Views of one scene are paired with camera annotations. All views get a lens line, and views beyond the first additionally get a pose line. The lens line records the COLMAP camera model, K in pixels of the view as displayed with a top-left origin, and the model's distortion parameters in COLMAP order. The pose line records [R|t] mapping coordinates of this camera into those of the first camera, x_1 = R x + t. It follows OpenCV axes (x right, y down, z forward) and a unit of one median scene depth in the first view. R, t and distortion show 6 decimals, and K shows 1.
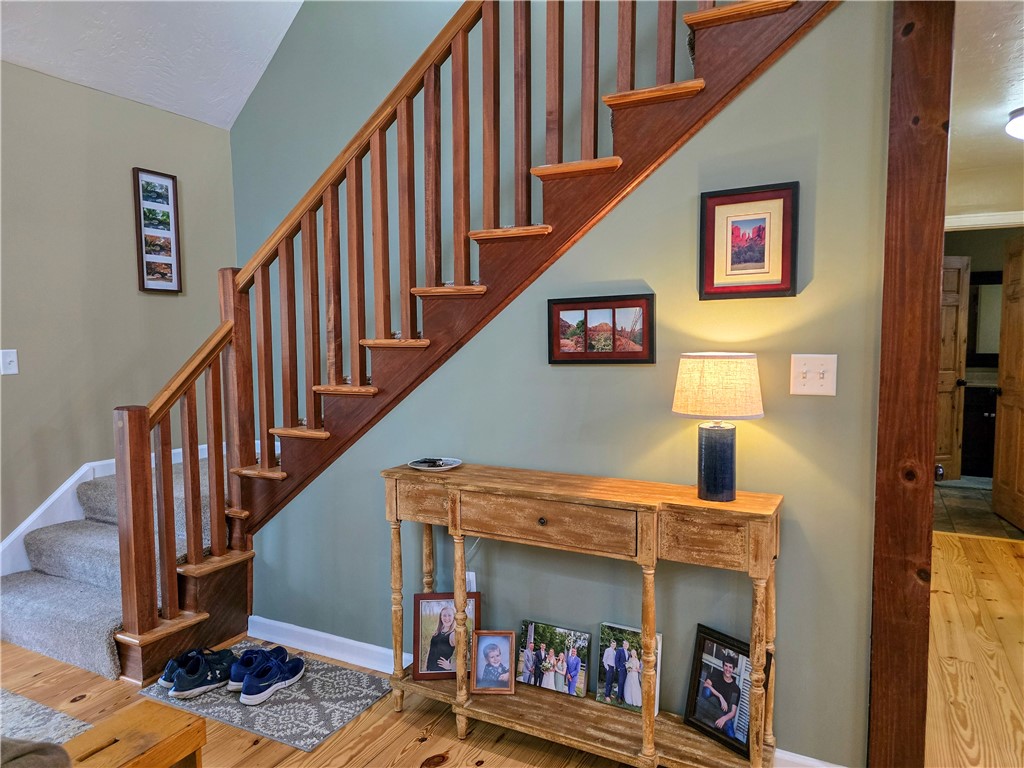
lens RADIAL K [[678.2, 0, 512.0], [0, 678.2, 384.0], [0, 0, 1]] dist [0.055342, -0.048942]
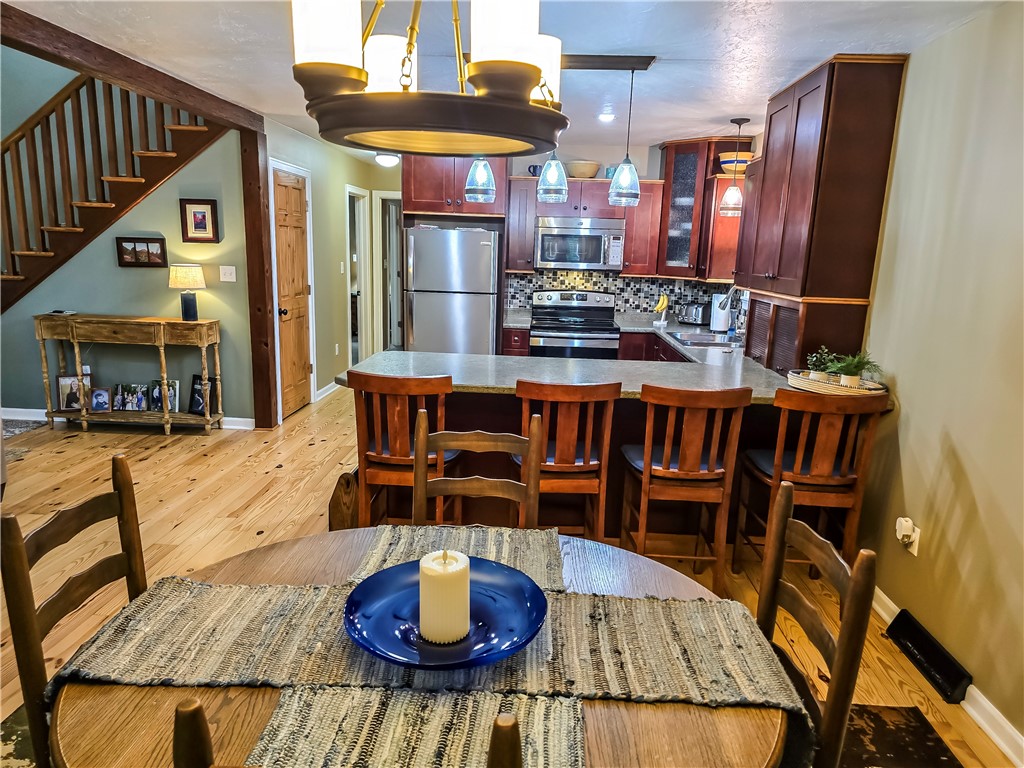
lens RADIAL K [[678.2, 0, 512.0], [0, 678.2, 384.0], [0, 0, 1]] dist [0.055342, -0.048942]
pose [[0.902951, -0.051037, 0.426702, 0.242909], [-0.010128, 0.990120, 0.139859, 0.023860], [-0.429624, -0.130608, 0.893513, -1.655141]]
